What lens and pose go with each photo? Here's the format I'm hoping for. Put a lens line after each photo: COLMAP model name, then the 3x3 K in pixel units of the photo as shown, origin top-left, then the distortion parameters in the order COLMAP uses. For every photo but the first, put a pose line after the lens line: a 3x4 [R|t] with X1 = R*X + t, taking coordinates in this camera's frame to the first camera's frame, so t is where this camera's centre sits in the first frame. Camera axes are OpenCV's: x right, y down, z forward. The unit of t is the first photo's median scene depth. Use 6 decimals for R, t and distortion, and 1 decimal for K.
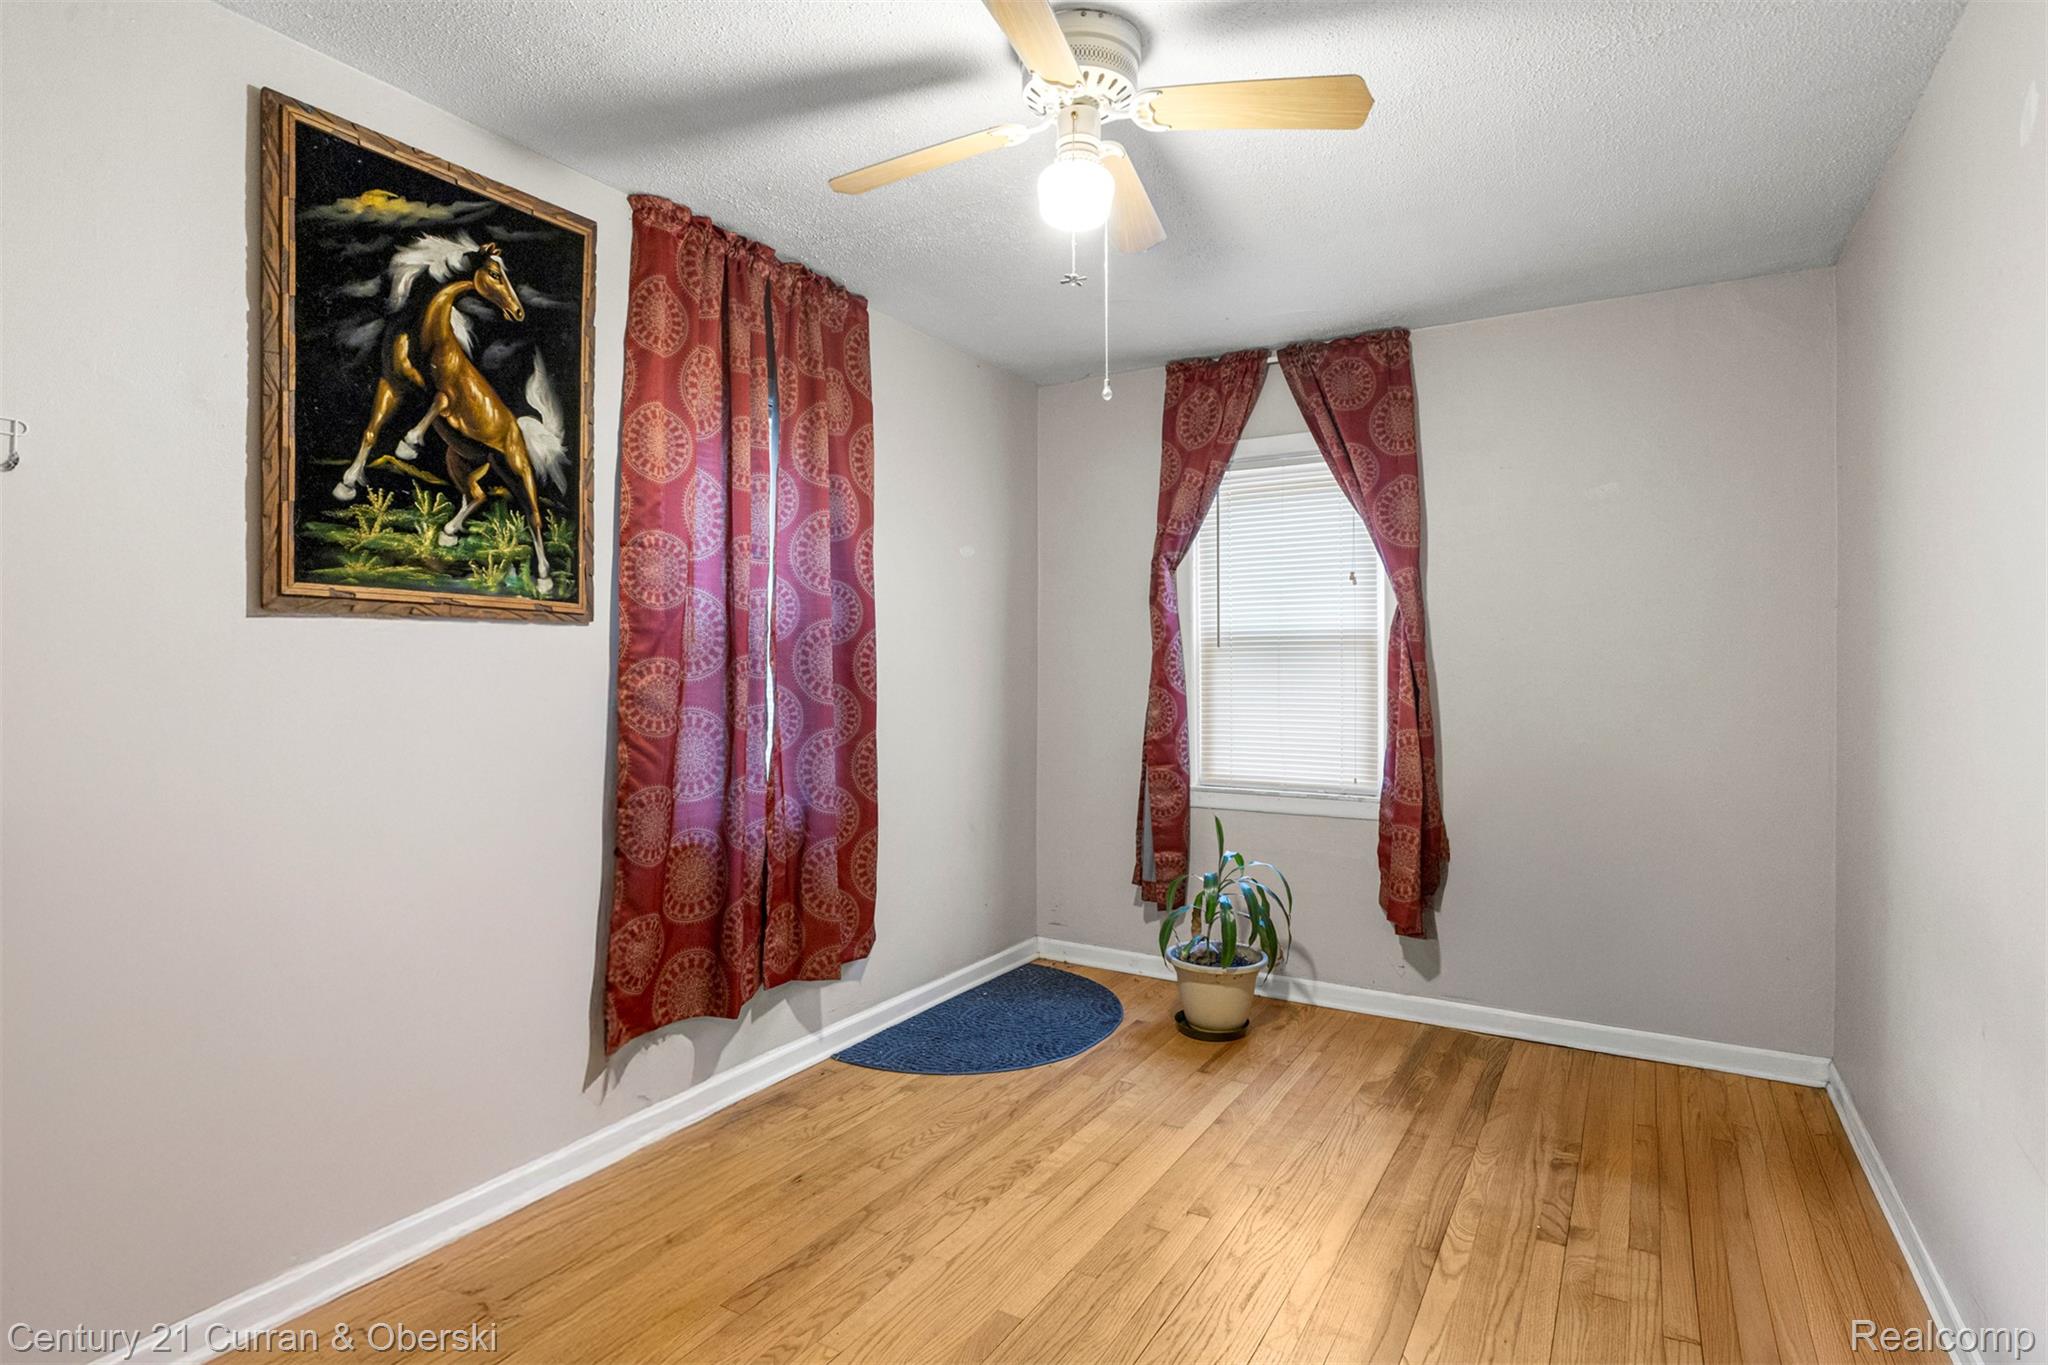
lens RADIAL K [[1072.7, 0, 1026.9], [0, 1072.7, 678.1], [0, 0, 1]] dist [-0.001810, -0.000081]
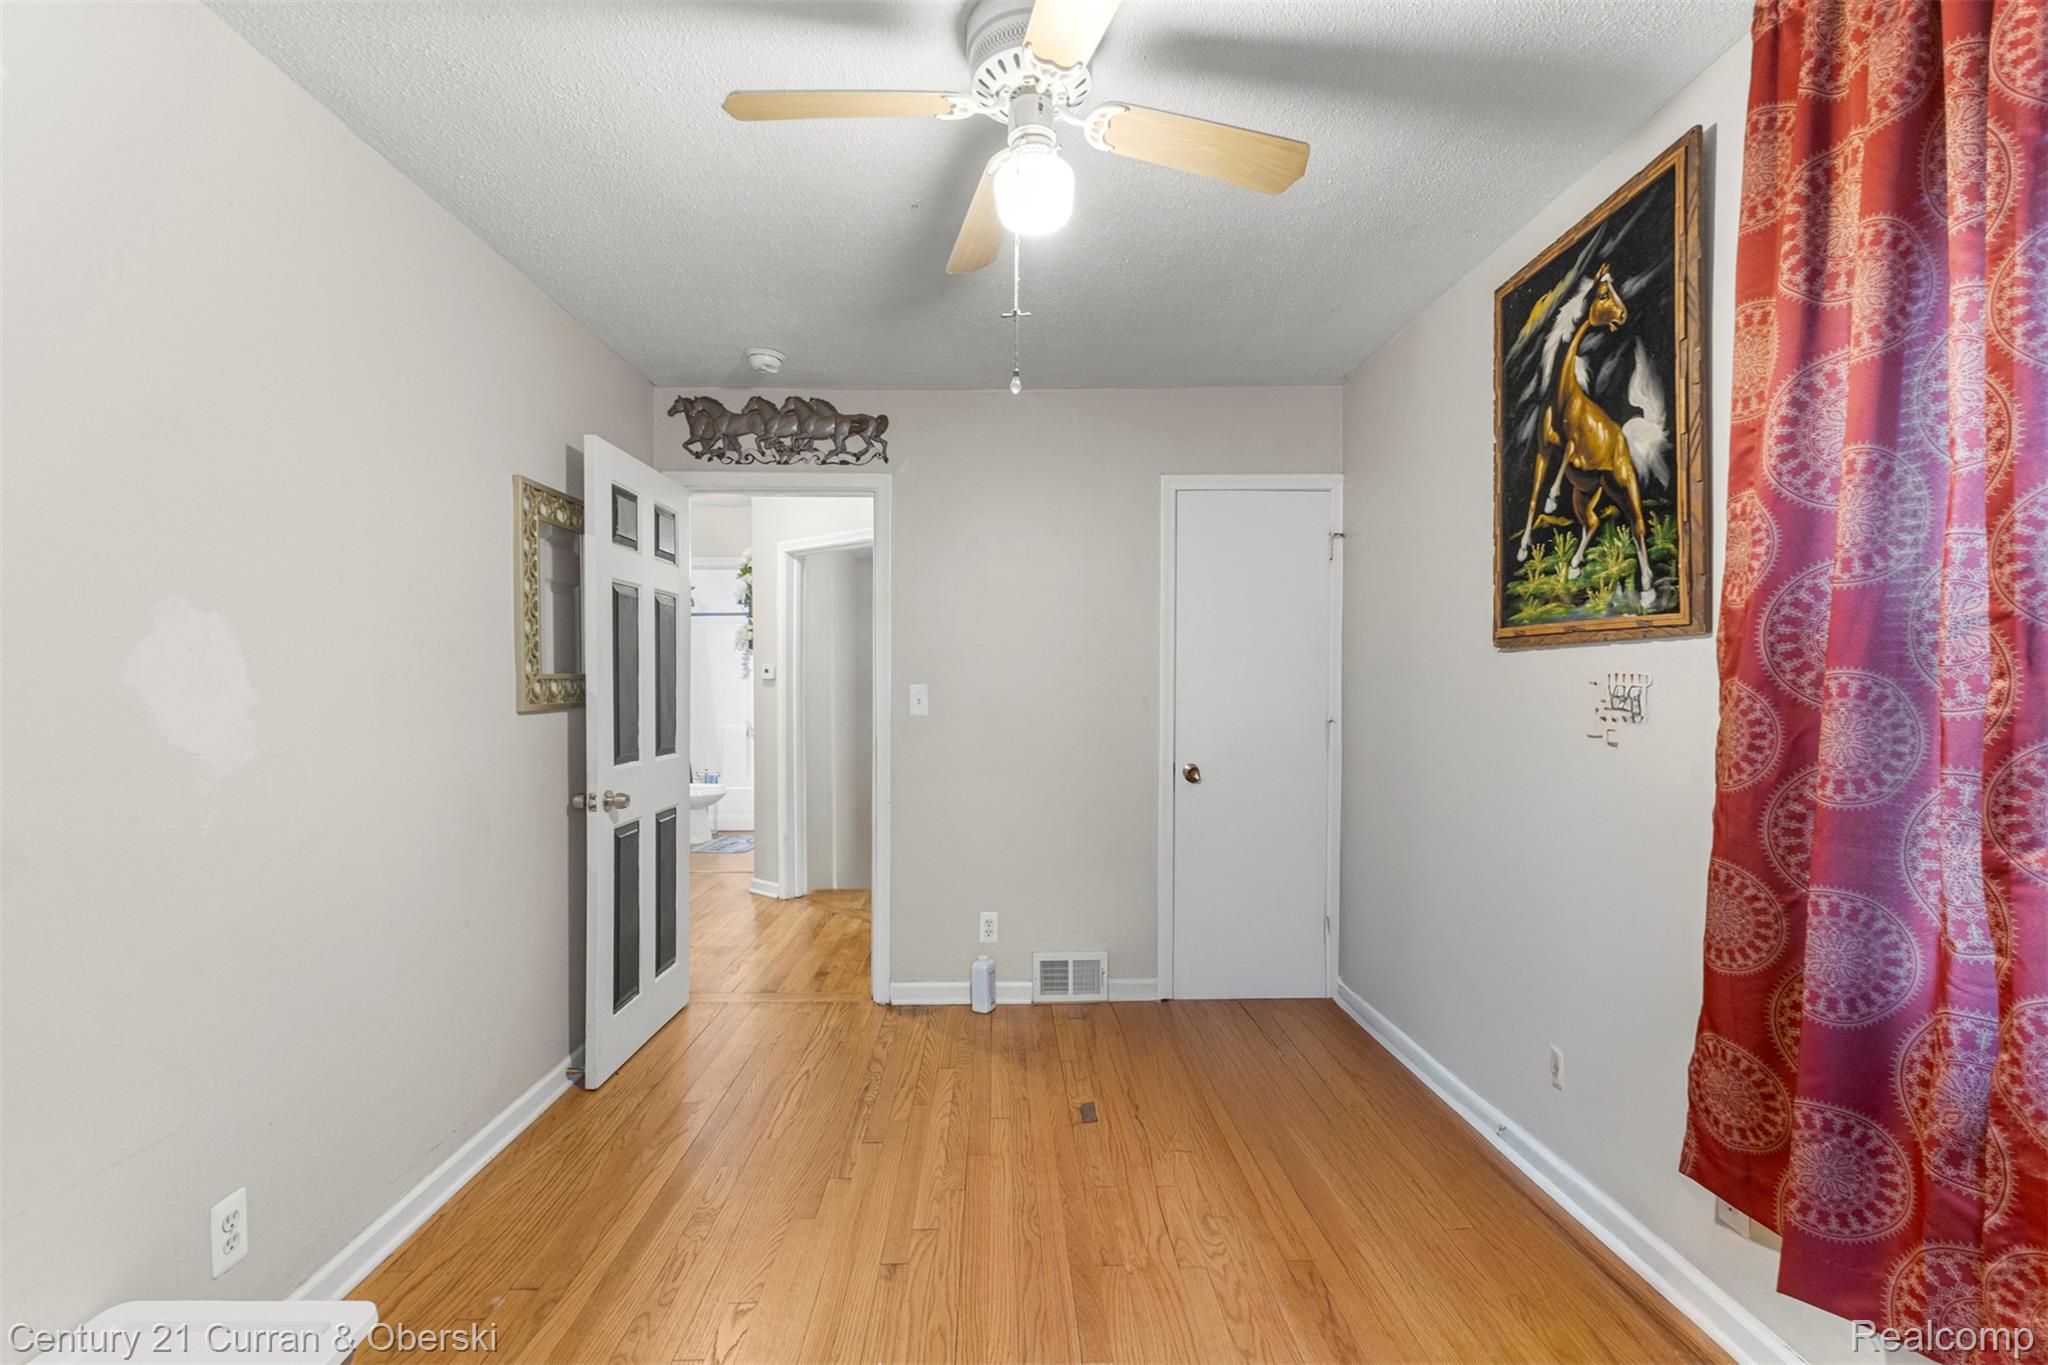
lens RADIAL K [[875.7, 0, 1025.1], [0, 875.7, 684.4], [0, 0, 1]] dist [0.000705, 0.000046]
pose [[-0.847432, 0.006582, -0.530863, 0.400779], [0.002620, 0.999963, 0.008215, -0.023471], [0.530897, 0.005571, -0.847418, 1.431807]]
